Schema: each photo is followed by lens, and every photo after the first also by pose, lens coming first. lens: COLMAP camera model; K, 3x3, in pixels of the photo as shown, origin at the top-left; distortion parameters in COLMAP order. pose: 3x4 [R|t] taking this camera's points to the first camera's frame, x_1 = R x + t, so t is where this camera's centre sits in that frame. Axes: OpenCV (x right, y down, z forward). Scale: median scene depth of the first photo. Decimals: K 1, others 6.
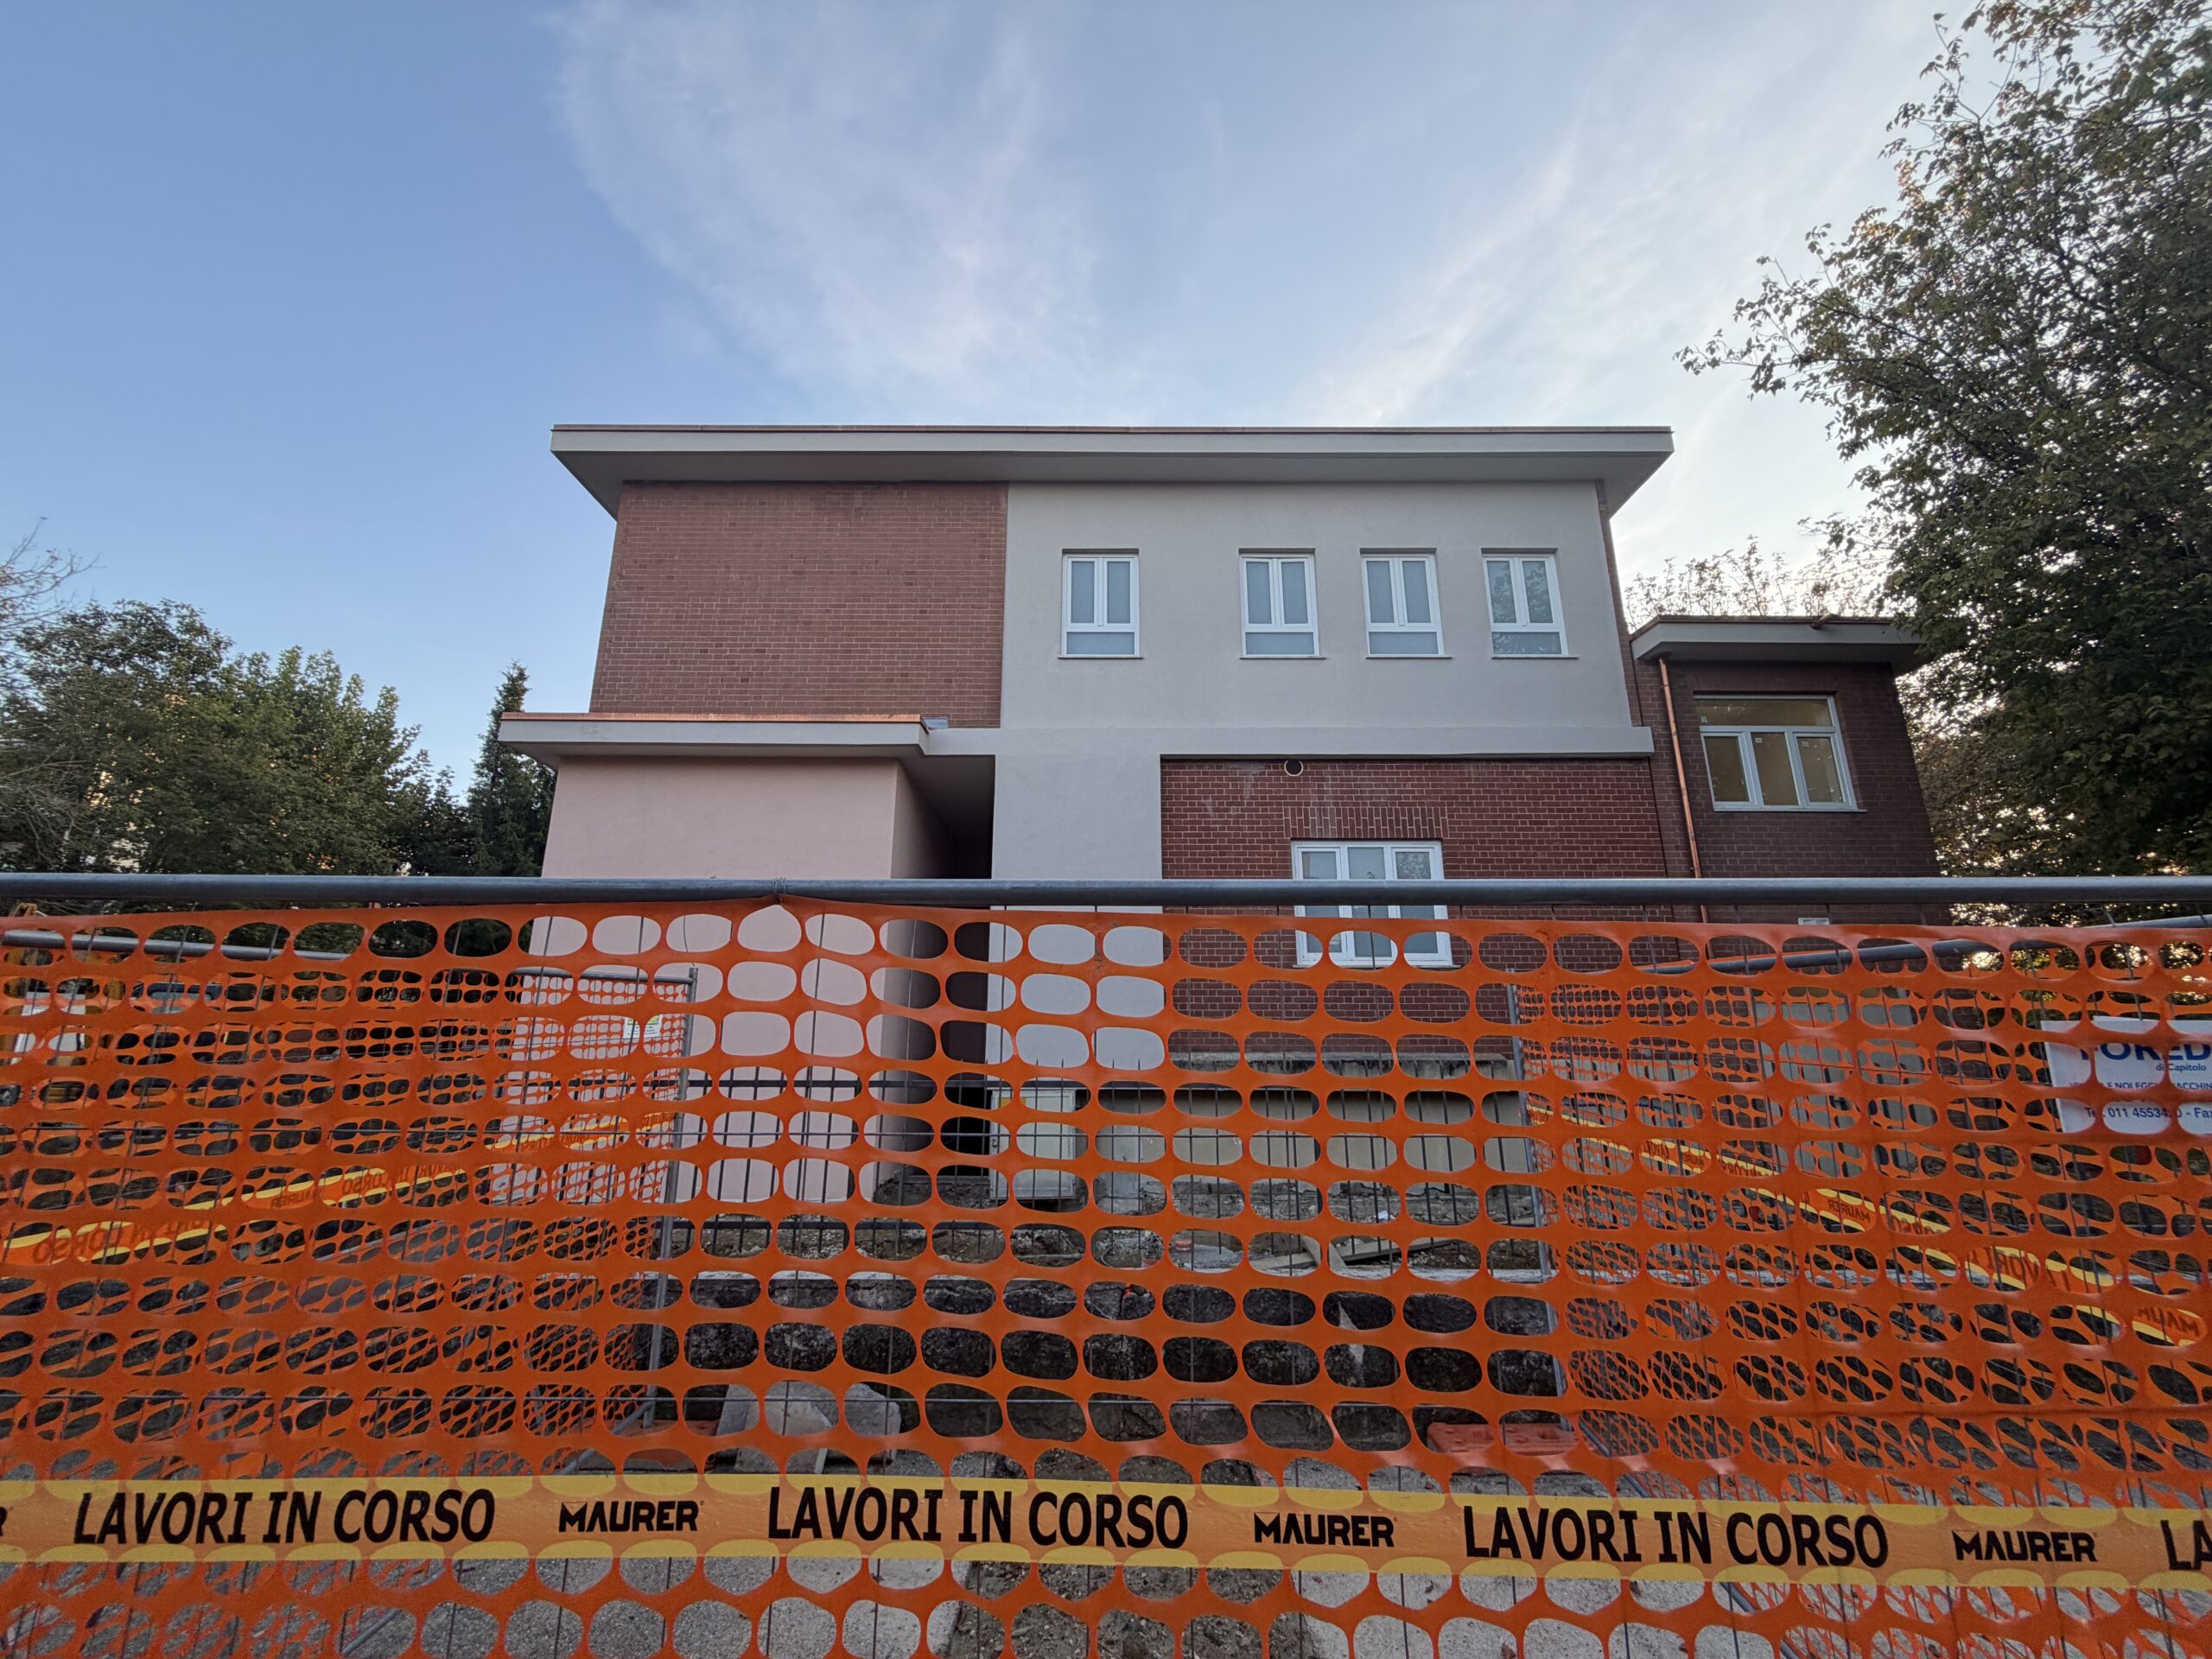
lens RADIAL K [[880.0, 0, 1106.0], [0, 880.0, 829.5], [0, 0, 1]] dist [0.000695, -0.000108]
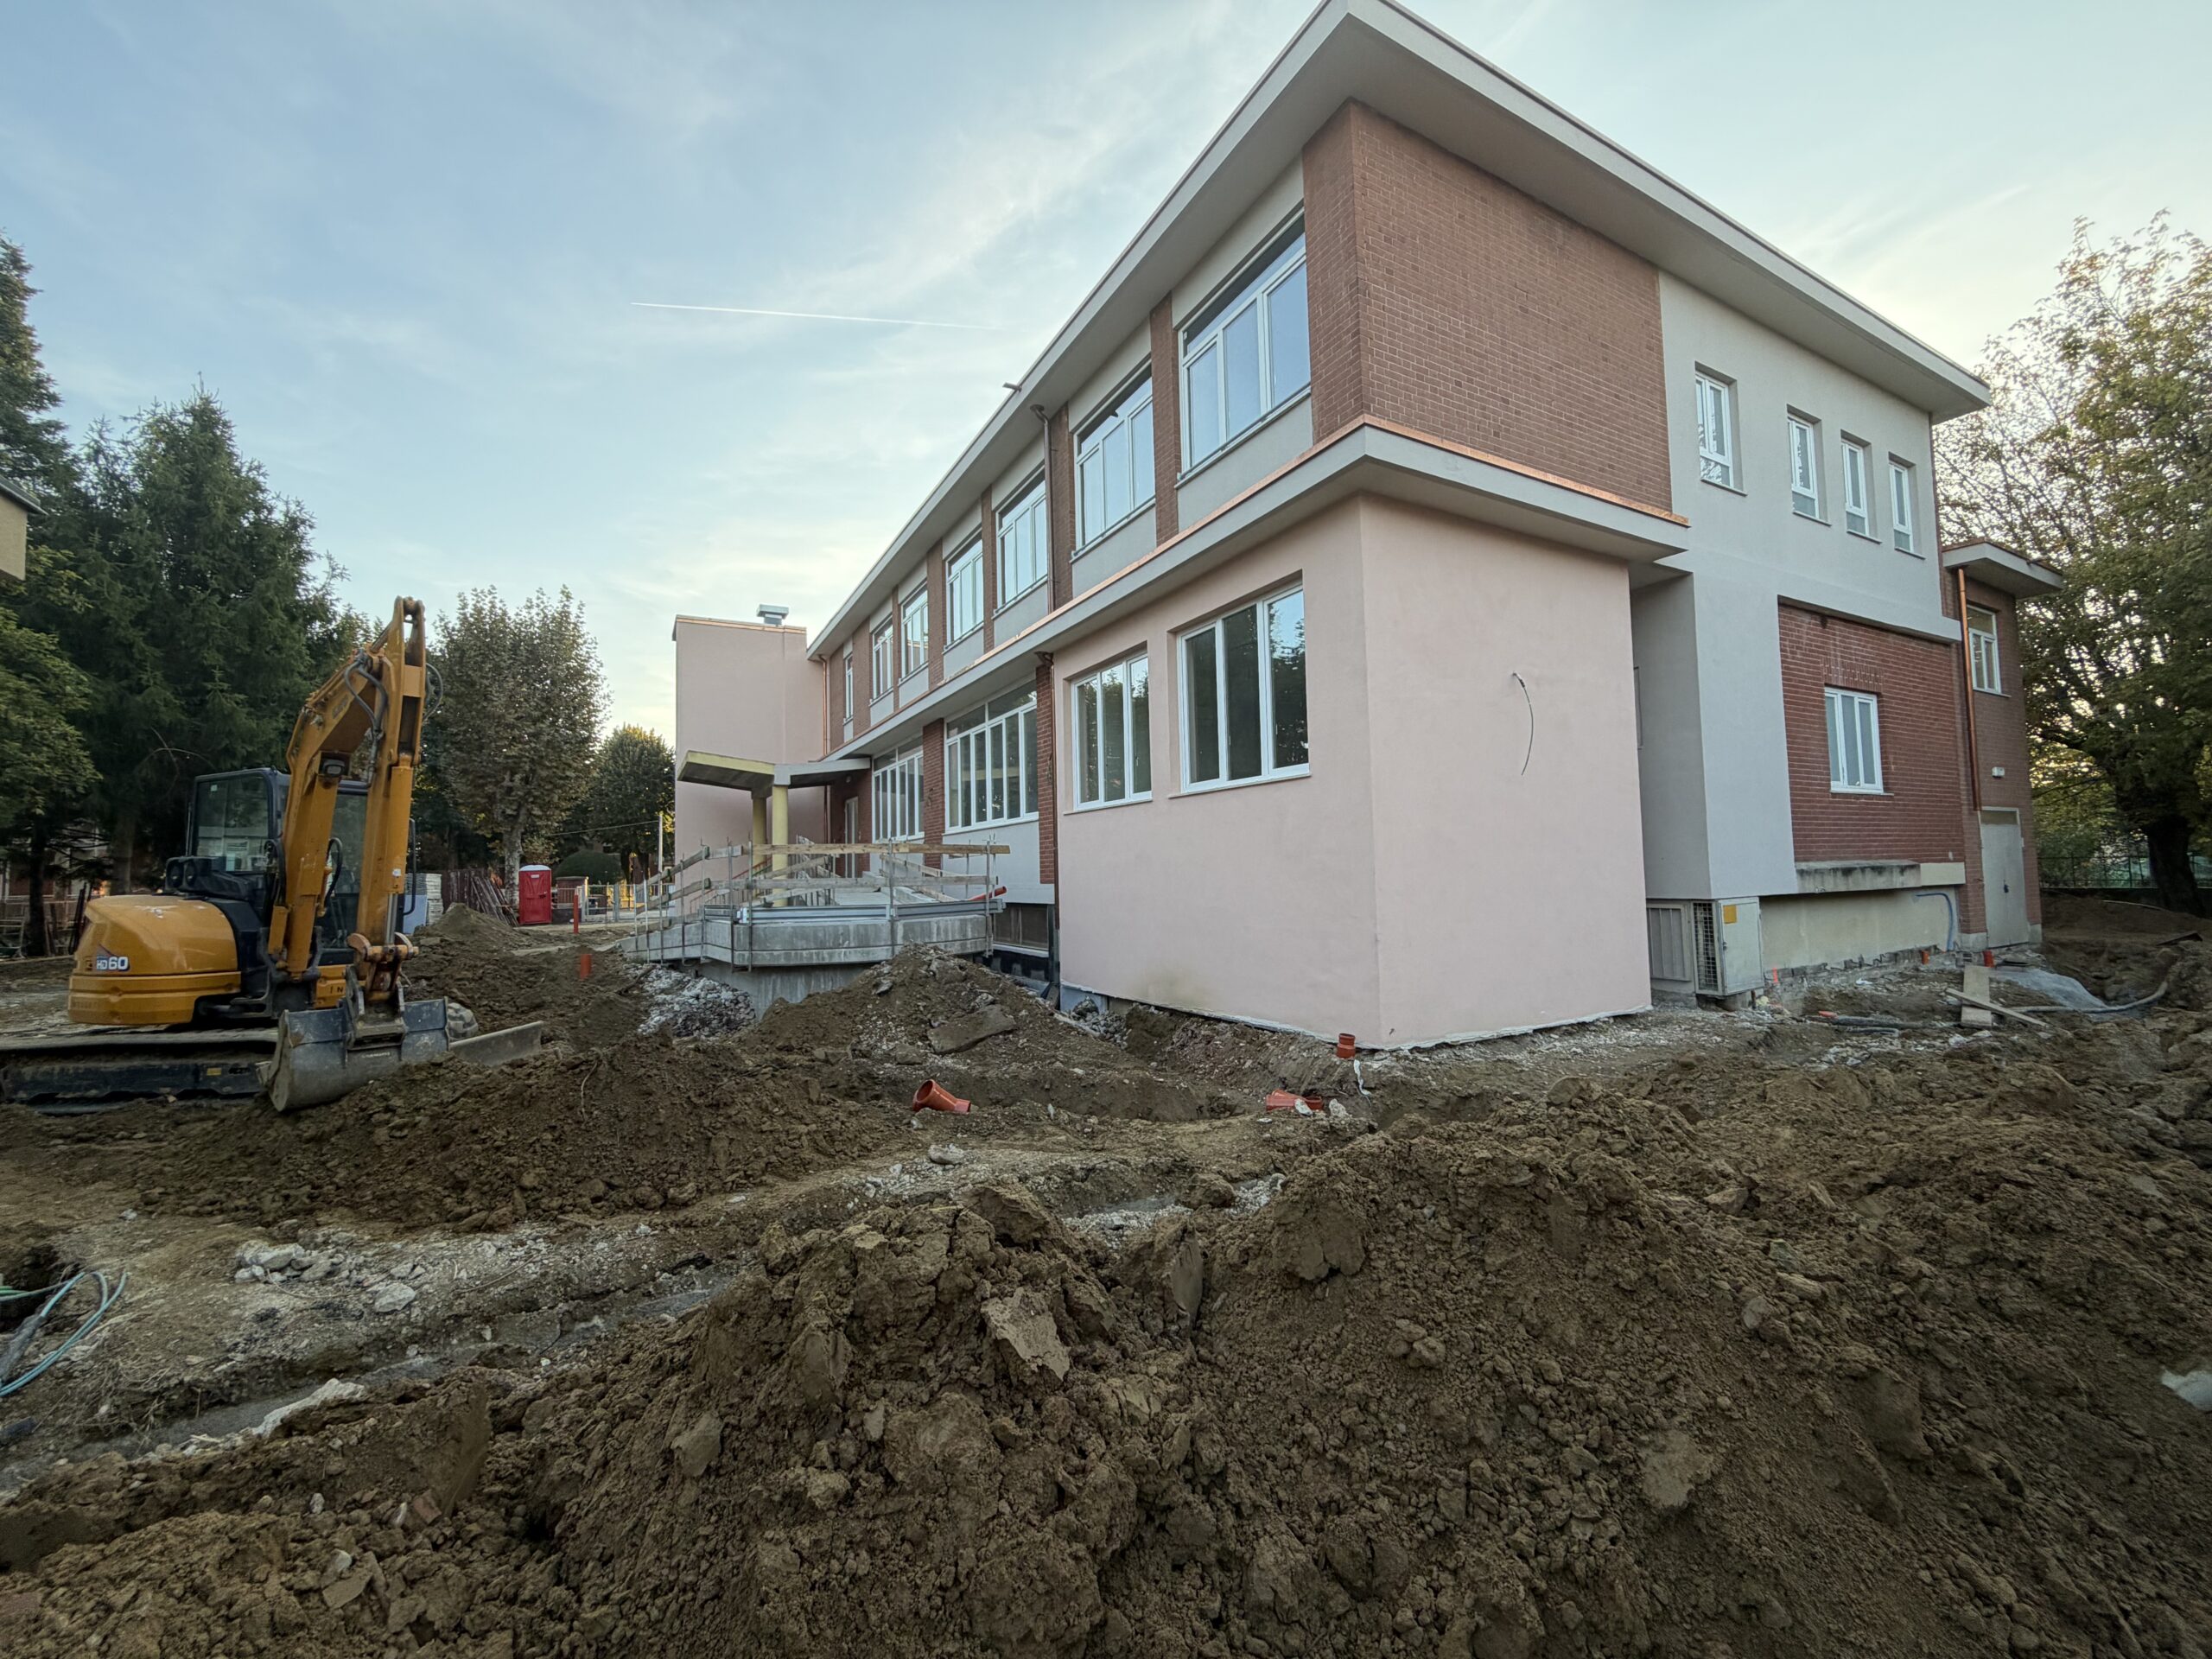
lens RADIAL K [[880.0, 0, 1106.0], [0, 880.0, 829.5], [0, 0, 1]] dist [0.000695, -0.000108]
pose [[0.878659, 0.007257, 0.477395, -1.112247], [-0.103518, 0.978996, 0.175646, 0.087390], [-0.466093, -0.203752, 0.860954, 0.373436]]
